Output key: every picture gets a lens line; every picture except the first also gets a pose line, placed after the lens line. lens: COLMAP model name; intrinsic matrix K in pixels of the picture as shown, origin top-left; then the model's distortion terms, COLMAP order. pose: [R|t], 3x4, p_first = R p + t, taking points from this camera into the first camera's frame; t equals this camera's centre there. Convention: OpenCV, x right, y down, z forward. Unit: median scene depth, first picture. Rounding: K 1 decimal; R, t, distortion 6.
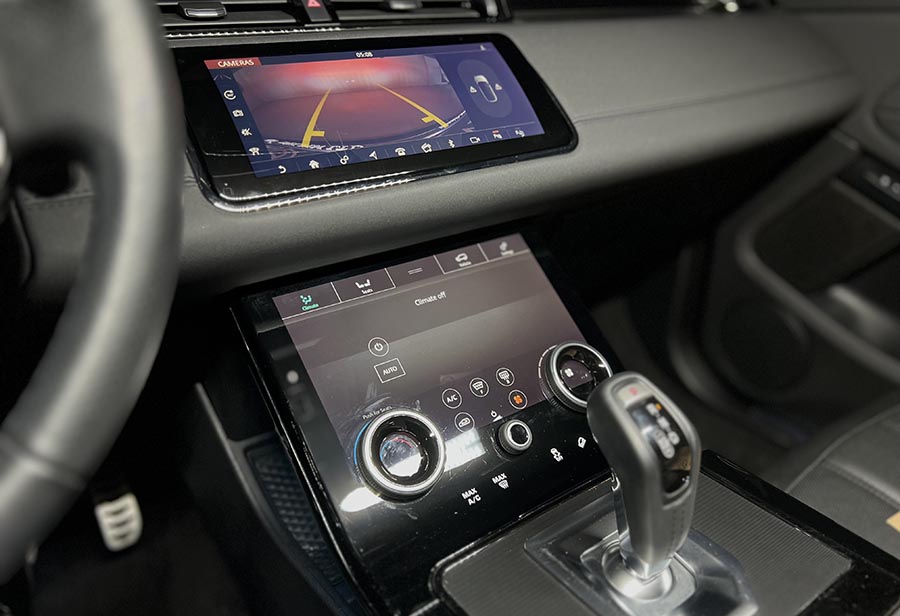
lens RADIAL K [[706.7, 0, 451.0], [0, 706.7, 318.6], [0, 0, 1]] dist [0.042446, -0.069232]
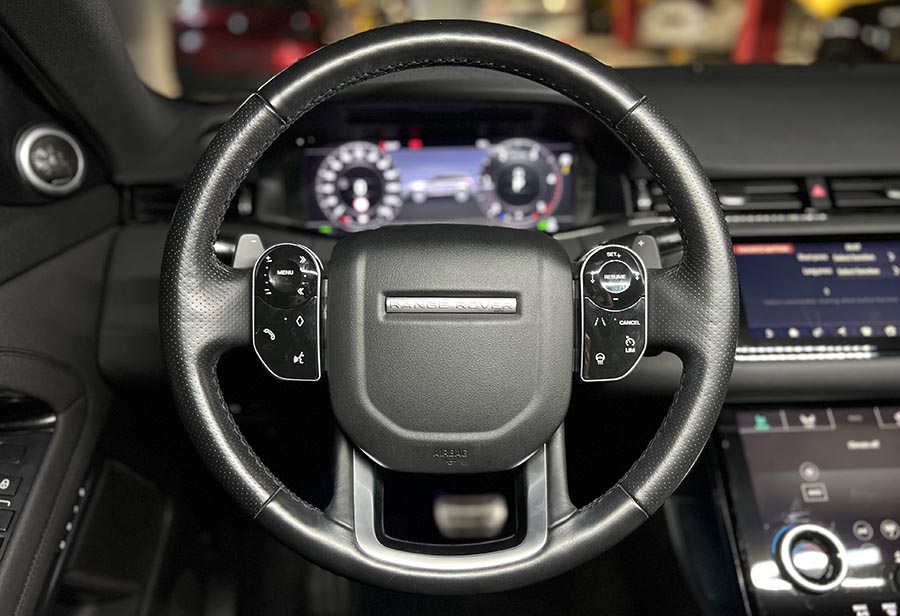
lens RADIAL K [[748.3, 0, 434.7], [0, 748.3, 305.9], [0, 0, 1]] dist [0.008938, -0.011283]
pose [[0.827208, 0.213620, -0.519705, -0.020611], [-0.234557, 0.971752, 0.026089, -0.128893], [0.510597, 0.100319, 0.853948, -0.560167]]
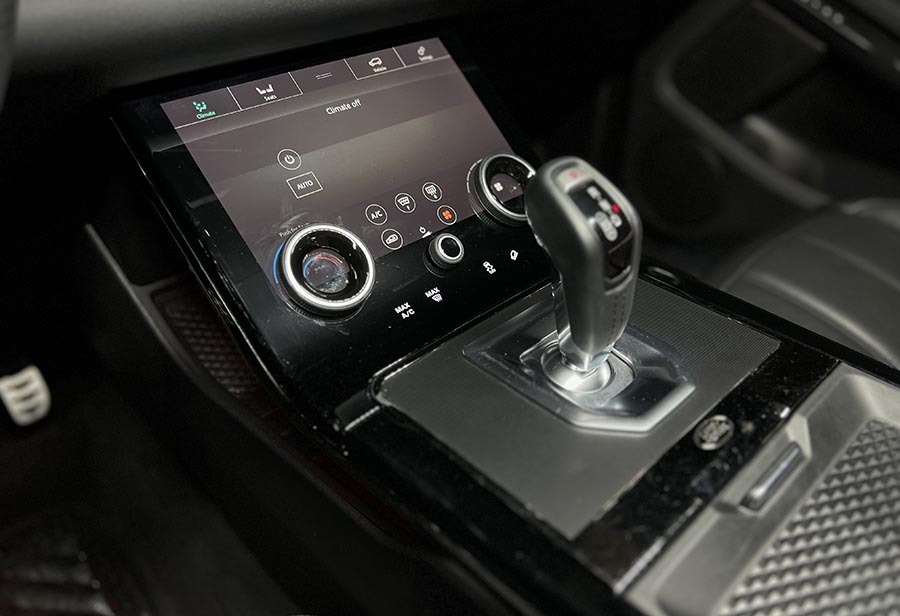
lens RADIAL K [[706.7, 0, 457.4], [0, 706.7, 337.3], [0, 0, 1]] dist [0.042446, -0.069232]
pose [[0.990466, -0.068880, 0.119297, -0.014942], [0.044085, 0.978963, 0.199217, 0.089005], [-0.130510, -0.192059, 0.972667, 0.053836]]
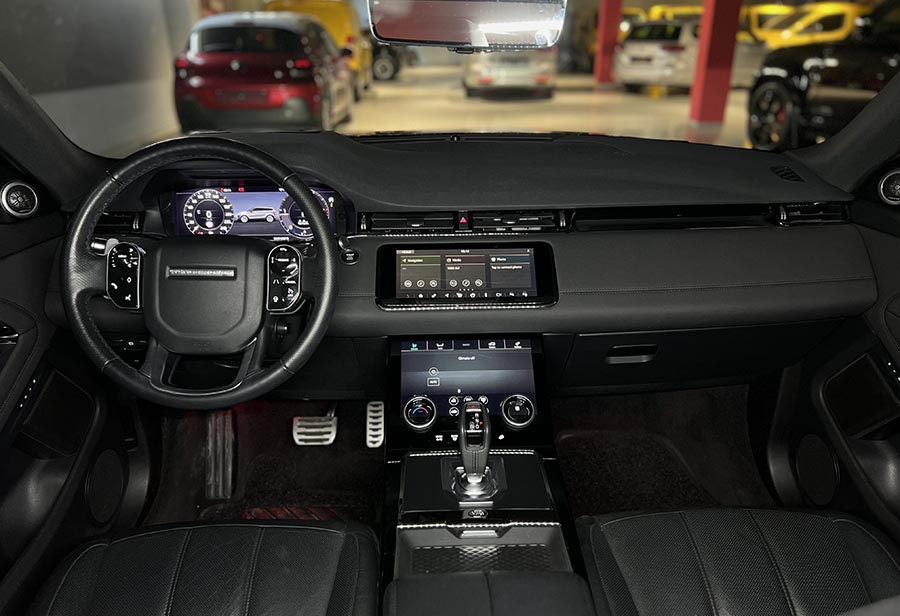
lens RADIAL K [[706.7, 0, 451.3], [0, 706.7, 299.5], [0, 0, 1]] dist [0.042446, -0.069232]
pose [[0.829460, 0.207542, -0.518577, 1.127022], [-0.244516, 0.969641, -0.003038, -0.203099], [0.502202, 0.129320, 0.855026, -1.044543]]
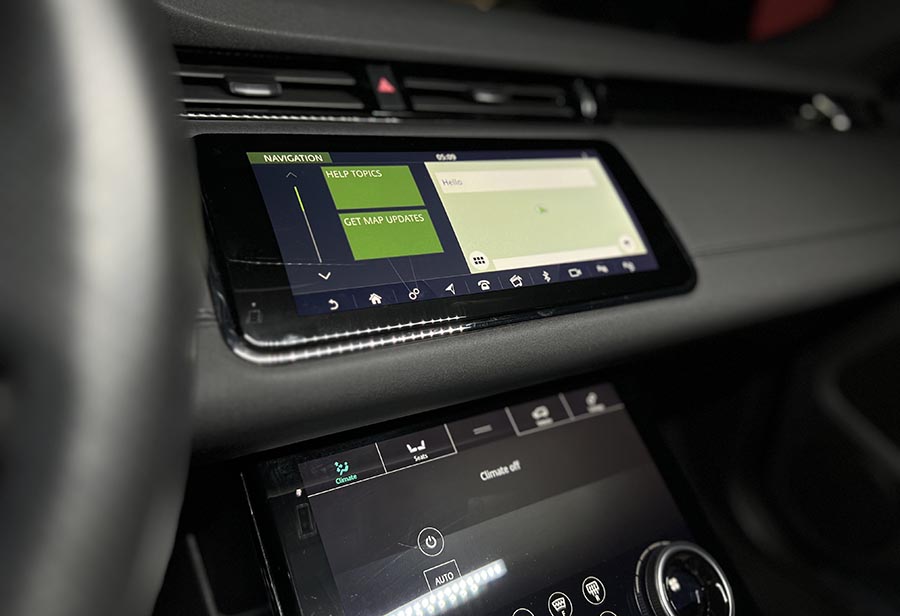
lens RADIAL K [[706.7, 0, 455.2], [0, 706.7, 307.5], [0, 0, 1]] dist [0.042446, -0.069232]
pose [[0.995743, 0.090920, -0.015167, -0.087098], [-0.092011, 0.990266, -0.104441, -0.125126], [0.005524, 0.105392, 0.994415, 0.232234]]
